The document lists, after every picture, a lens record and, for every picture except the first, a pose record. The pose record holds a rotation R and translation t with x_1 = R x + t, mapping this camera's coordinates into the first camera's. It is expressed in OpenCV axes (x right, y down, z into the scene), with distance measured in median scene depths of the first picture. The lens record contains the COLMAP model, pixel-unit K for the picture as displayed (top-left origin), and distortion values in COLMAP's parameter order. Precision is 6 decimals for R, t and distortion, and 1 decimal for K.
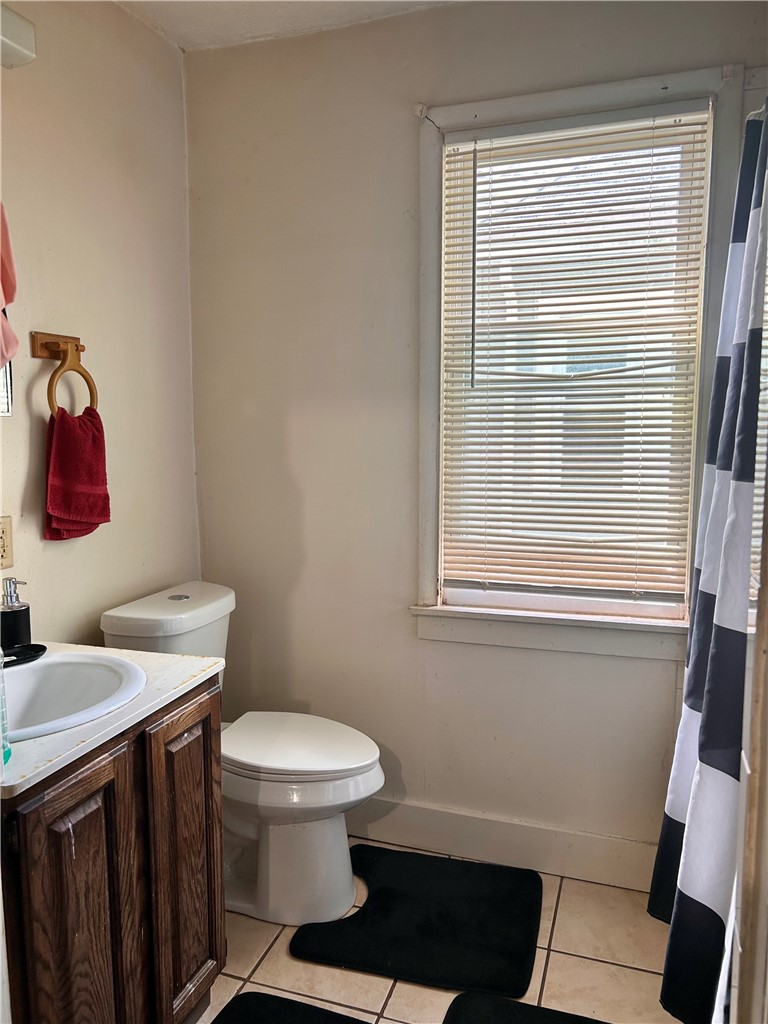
lens RADIAL K [[808.1, 0, 384.0], [0, 808.1, 512.0], [0, 0, 1]] dist [0.011813, -0.015871]
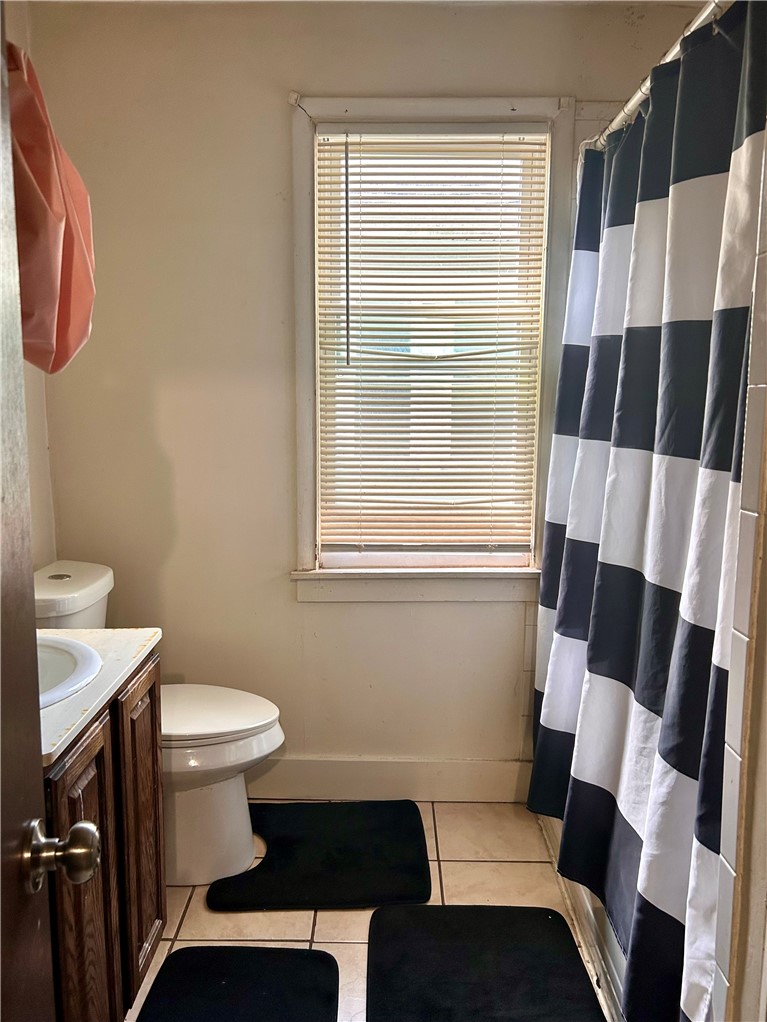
lens RADIAL K [[845.4, 0, 383.5], [0, 845.4, 511.0], [0, 0, 1]] dist [0.002422, -0.007511]
pose [[0.941060, -0.037325, 0.336173, -0.239781], [0.027636, 0.999055, 0.033559, 0.004283], [-0.337108, -0.022291, 0.941202, -0.082949]]
